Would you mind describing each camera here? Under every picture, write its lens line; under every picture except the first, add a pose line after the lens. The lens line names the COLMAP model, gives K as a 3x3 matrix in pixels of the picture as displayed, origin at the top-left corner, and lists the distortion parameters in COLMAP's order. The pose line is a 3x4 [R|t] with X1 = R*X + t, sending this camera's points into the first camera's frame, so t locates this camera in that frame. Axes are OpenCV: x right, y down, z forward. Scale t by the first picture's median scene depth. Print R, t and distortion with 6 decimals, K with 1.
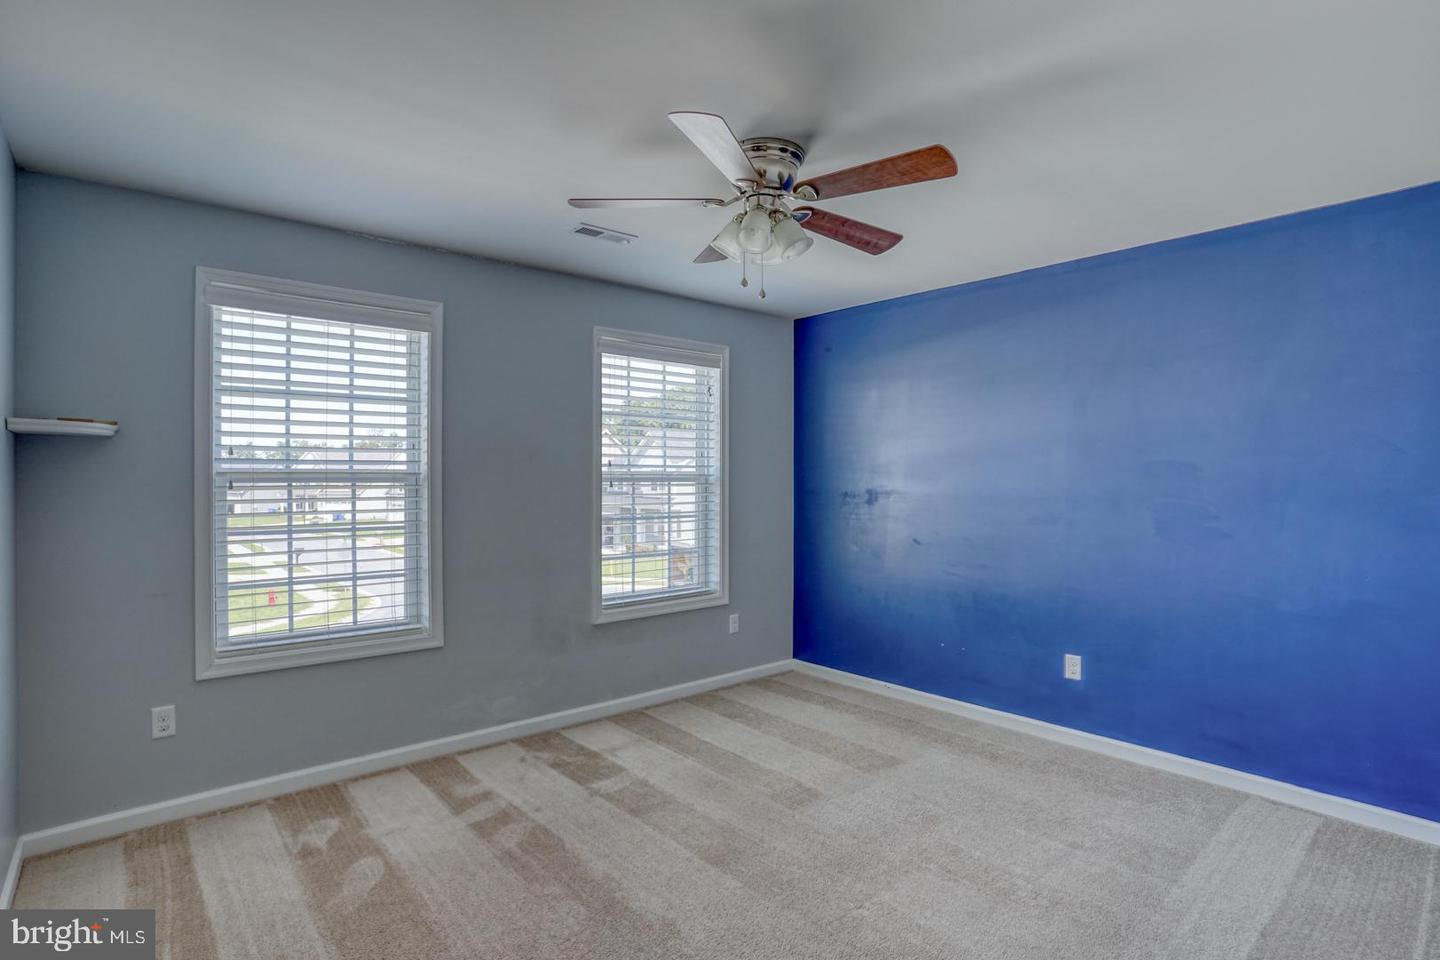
lens RADIAL K [[705.8, 0, 747.3], [0, 705.8, 476.5], [0, 0, 1]] dist [-0.089095, 0.037918]
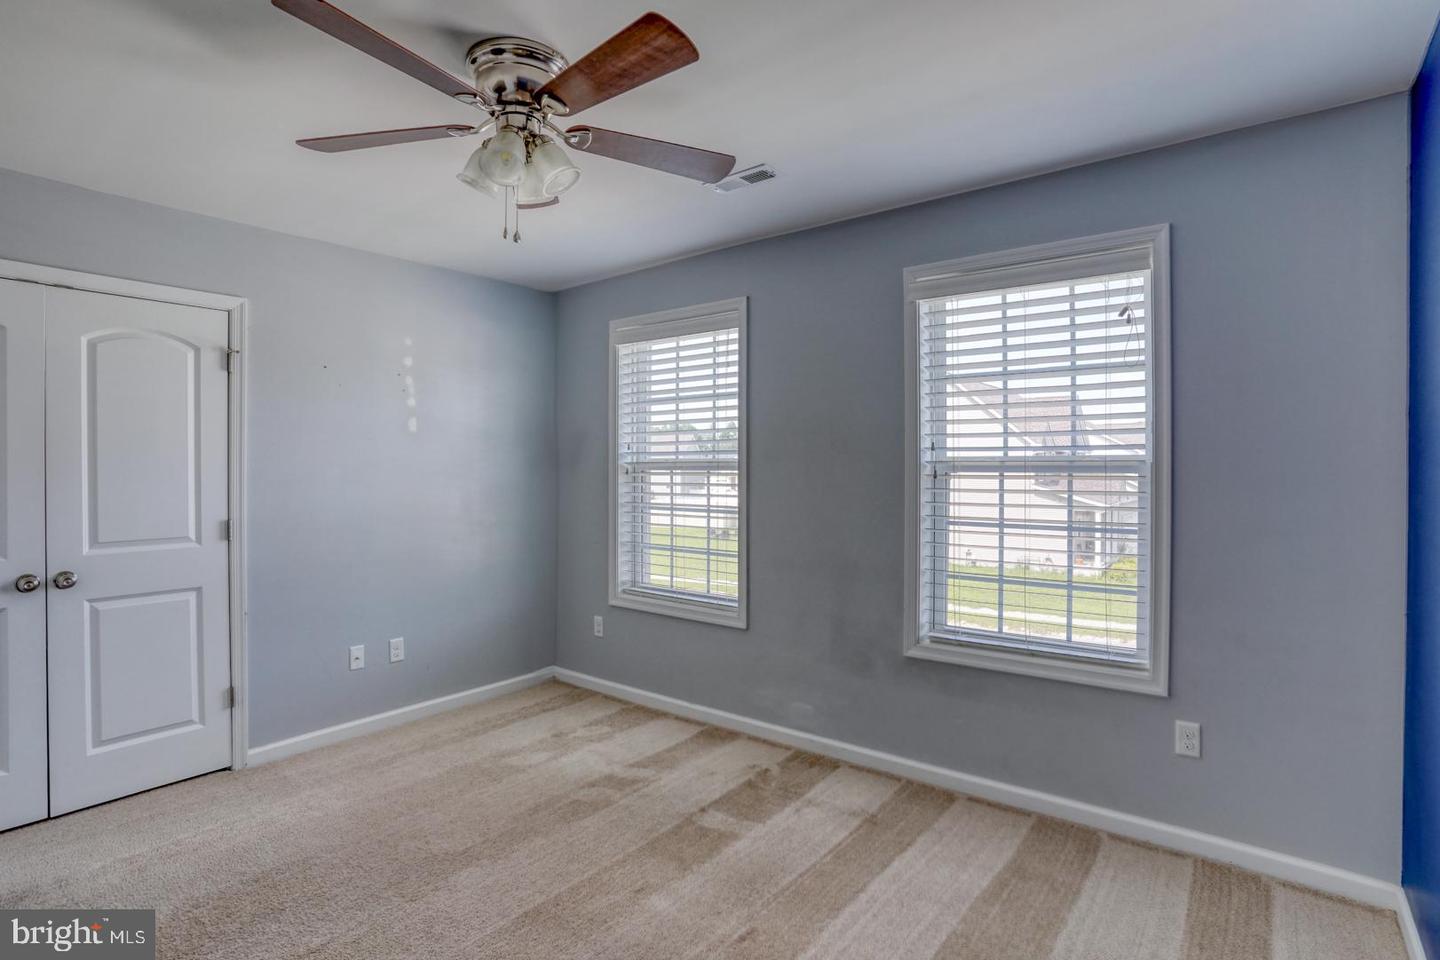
lens RADIAL K [[736.4, 0, 723.2], [0, 736.4, 472.6], [0, 0, 1]] dist [-0.087311, 0.042907]
pose [[0.164357, 0.005805, -0.986384, 0.635600], [0.000031, 0.999983, 0.005890, 0.005025], [0.986401, -0.000999, 0.164354, 0.788066]]
